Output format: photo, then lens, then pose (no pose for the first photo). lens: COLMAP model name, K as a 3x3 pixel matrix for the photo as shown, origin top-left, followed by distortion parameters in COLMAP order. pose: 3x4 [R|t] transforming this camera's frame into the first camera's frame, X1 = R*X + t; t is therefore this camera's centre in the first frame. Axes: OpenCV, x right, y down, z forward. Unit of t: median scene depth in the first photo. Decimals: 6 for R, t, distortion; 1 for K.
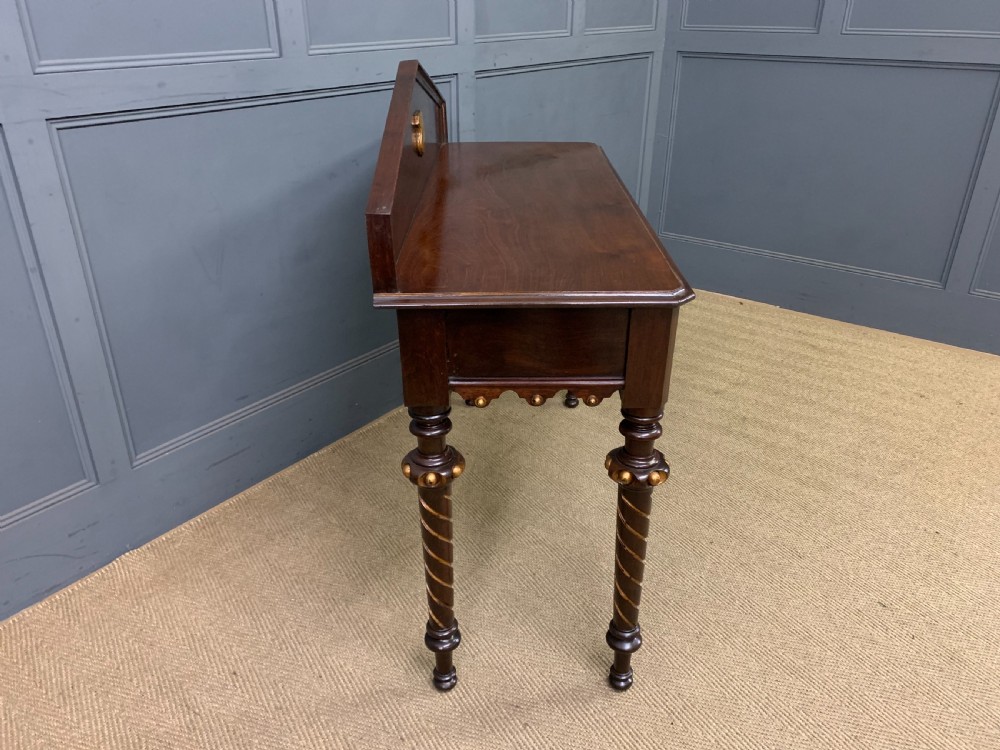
lens RADIAL K [[773.5, 0, 500.0], [0, 773.5, 375.0], [0, 0, 1]] dist [0.007278, -0.001834]
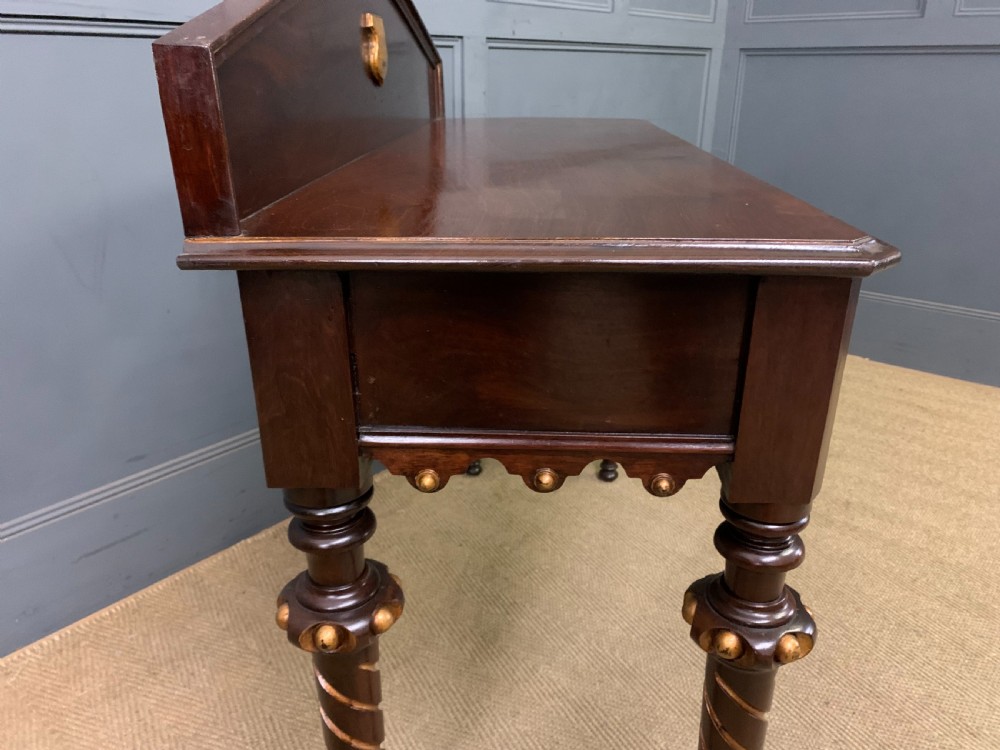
lens RADIAL K [[773.5, 0, 500.0], [0, 773.5, 375.0], [0, 0, 1]] dist [0.007278, -0.001834]
pose [[0.998914, 0.019100, -0.042492, 0.031107], [-0.022557, 0.996341, -0.082437, 0.006180], [0.040762, 0.083306, 0.995690, 0.416276]]
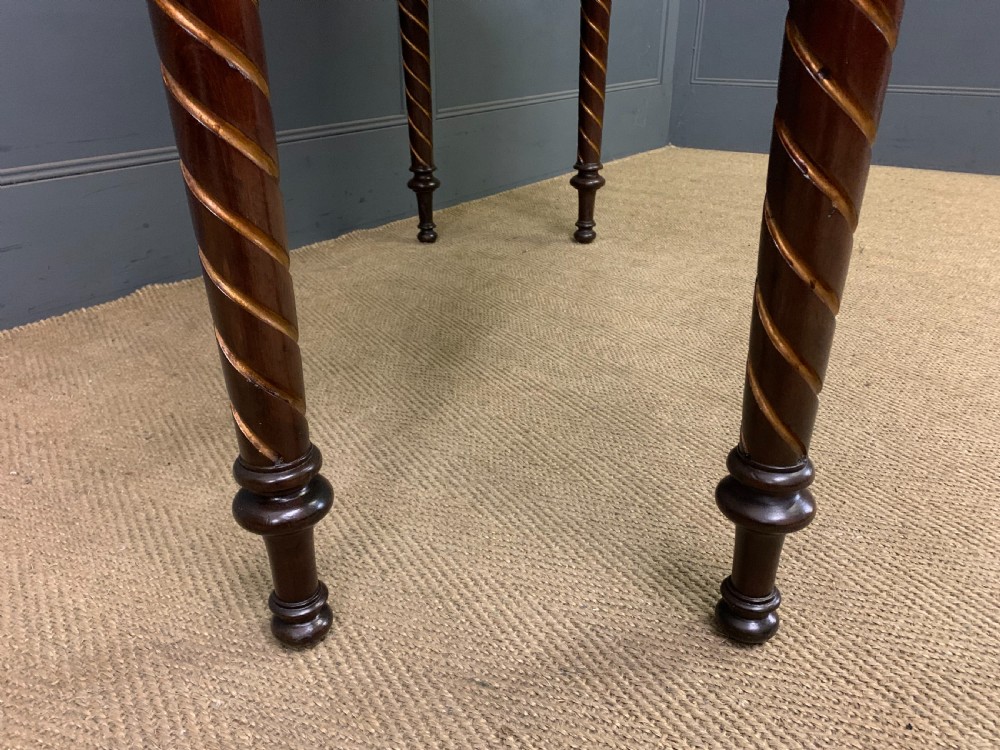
lens RADIAL K [[771.2, 0, 486.0], [0, 771.2, 375.9], [0, 0, 1]] dist [0.012694, -0.004027]
pose [[0.999881, -0.010798, -0.011017, 0.028923], [0.010438, 0.999425, -0.032256, 0.284477], [0.011359, 0.032137, 0.999419, 0.606120]]
